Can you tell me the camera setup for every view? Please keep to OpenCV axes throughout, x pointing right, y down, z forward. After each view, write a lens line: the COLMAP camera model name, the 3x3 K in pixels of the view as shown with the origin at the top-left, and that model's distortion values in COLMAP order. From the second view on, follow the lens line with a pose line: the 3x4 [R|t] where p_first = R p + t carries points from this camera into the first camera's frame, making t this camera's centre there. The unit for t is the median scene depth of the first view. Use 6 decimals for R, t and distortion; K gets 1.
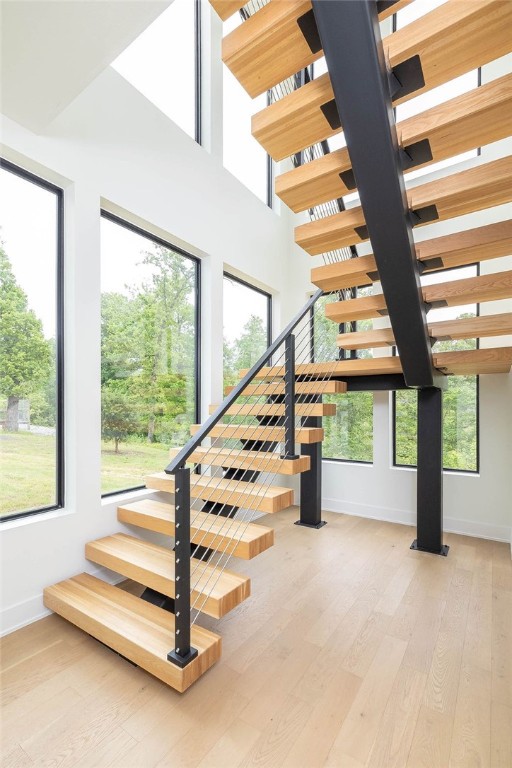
lens RADIAL K [[340.0, 0, 256.6], [0, 340.0, 410.0], [0, 0, 1]] dist [-0.025836, 0.000407]
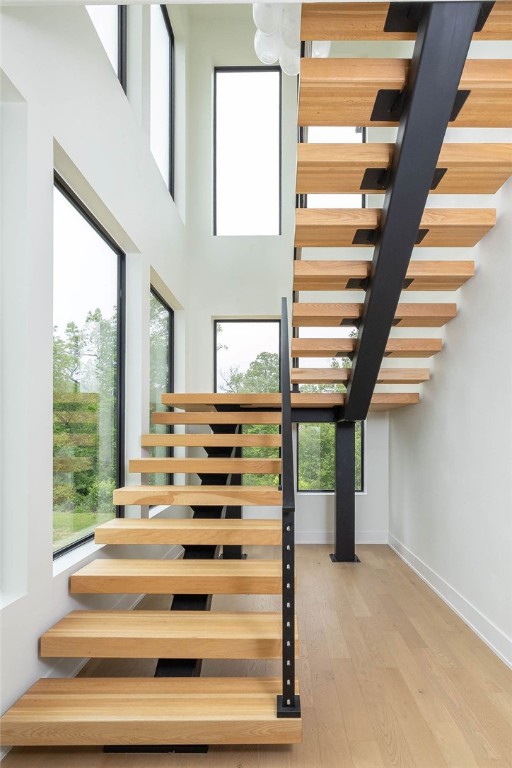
lens RADIAL K [[369.6, 0, 257.0], [0, 369.6, 438.9], [0, 0, 1]] dist [-0.029710, 0.000131]
pose [[0.828311, 0.006474, 0.560231, -0.564912], [-0.003087, 0.999971, -0.006992, 0.002958], [-0.560260, 0.004062, 0.828307, 0.145141]]
